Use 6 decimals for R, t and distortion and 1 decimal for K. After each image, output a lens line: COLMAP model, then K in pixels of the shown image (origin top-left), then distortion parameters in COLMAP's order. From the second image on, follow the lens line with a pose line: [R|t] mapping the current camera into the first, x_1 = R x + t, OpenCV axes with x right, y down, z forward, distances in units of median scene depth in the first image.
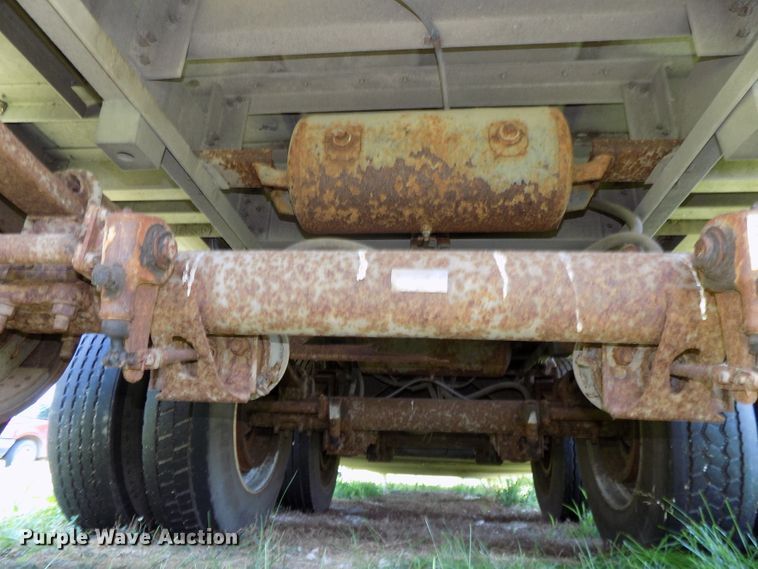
lens RADIAL K [[530.9, 0, 379.0], [0, 530.9, 284.5], [0, 0, 1]] dist [0.033418, 0.002007]
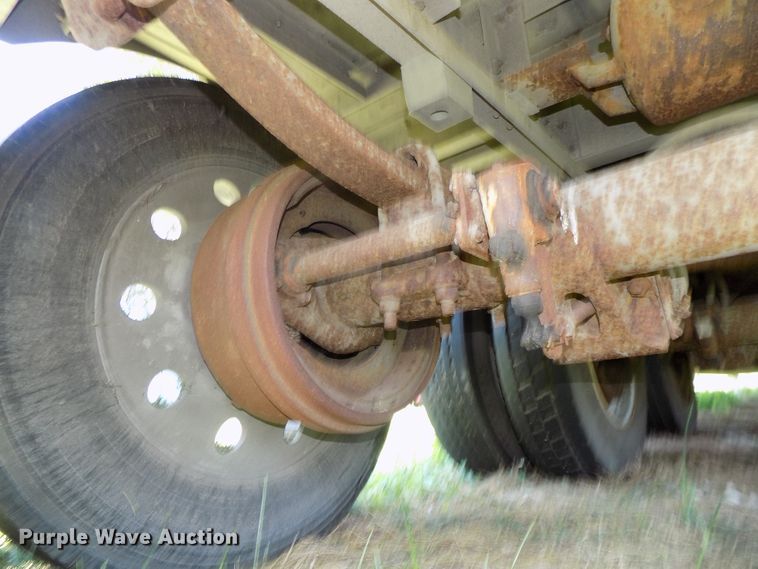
lens RADIAL K [[490.1, 0, 379.0], [0, 490.1, 284.5], [0, 0, 1]] dist [-0.037467, 0.032363]
pose [[0.856582, -0.231000, -0.461418, -0.280165], [0.292827, 0.953880, 0.066067, -0.056374], [0.424876, -0.191708, 0.884720, 0.192360]]
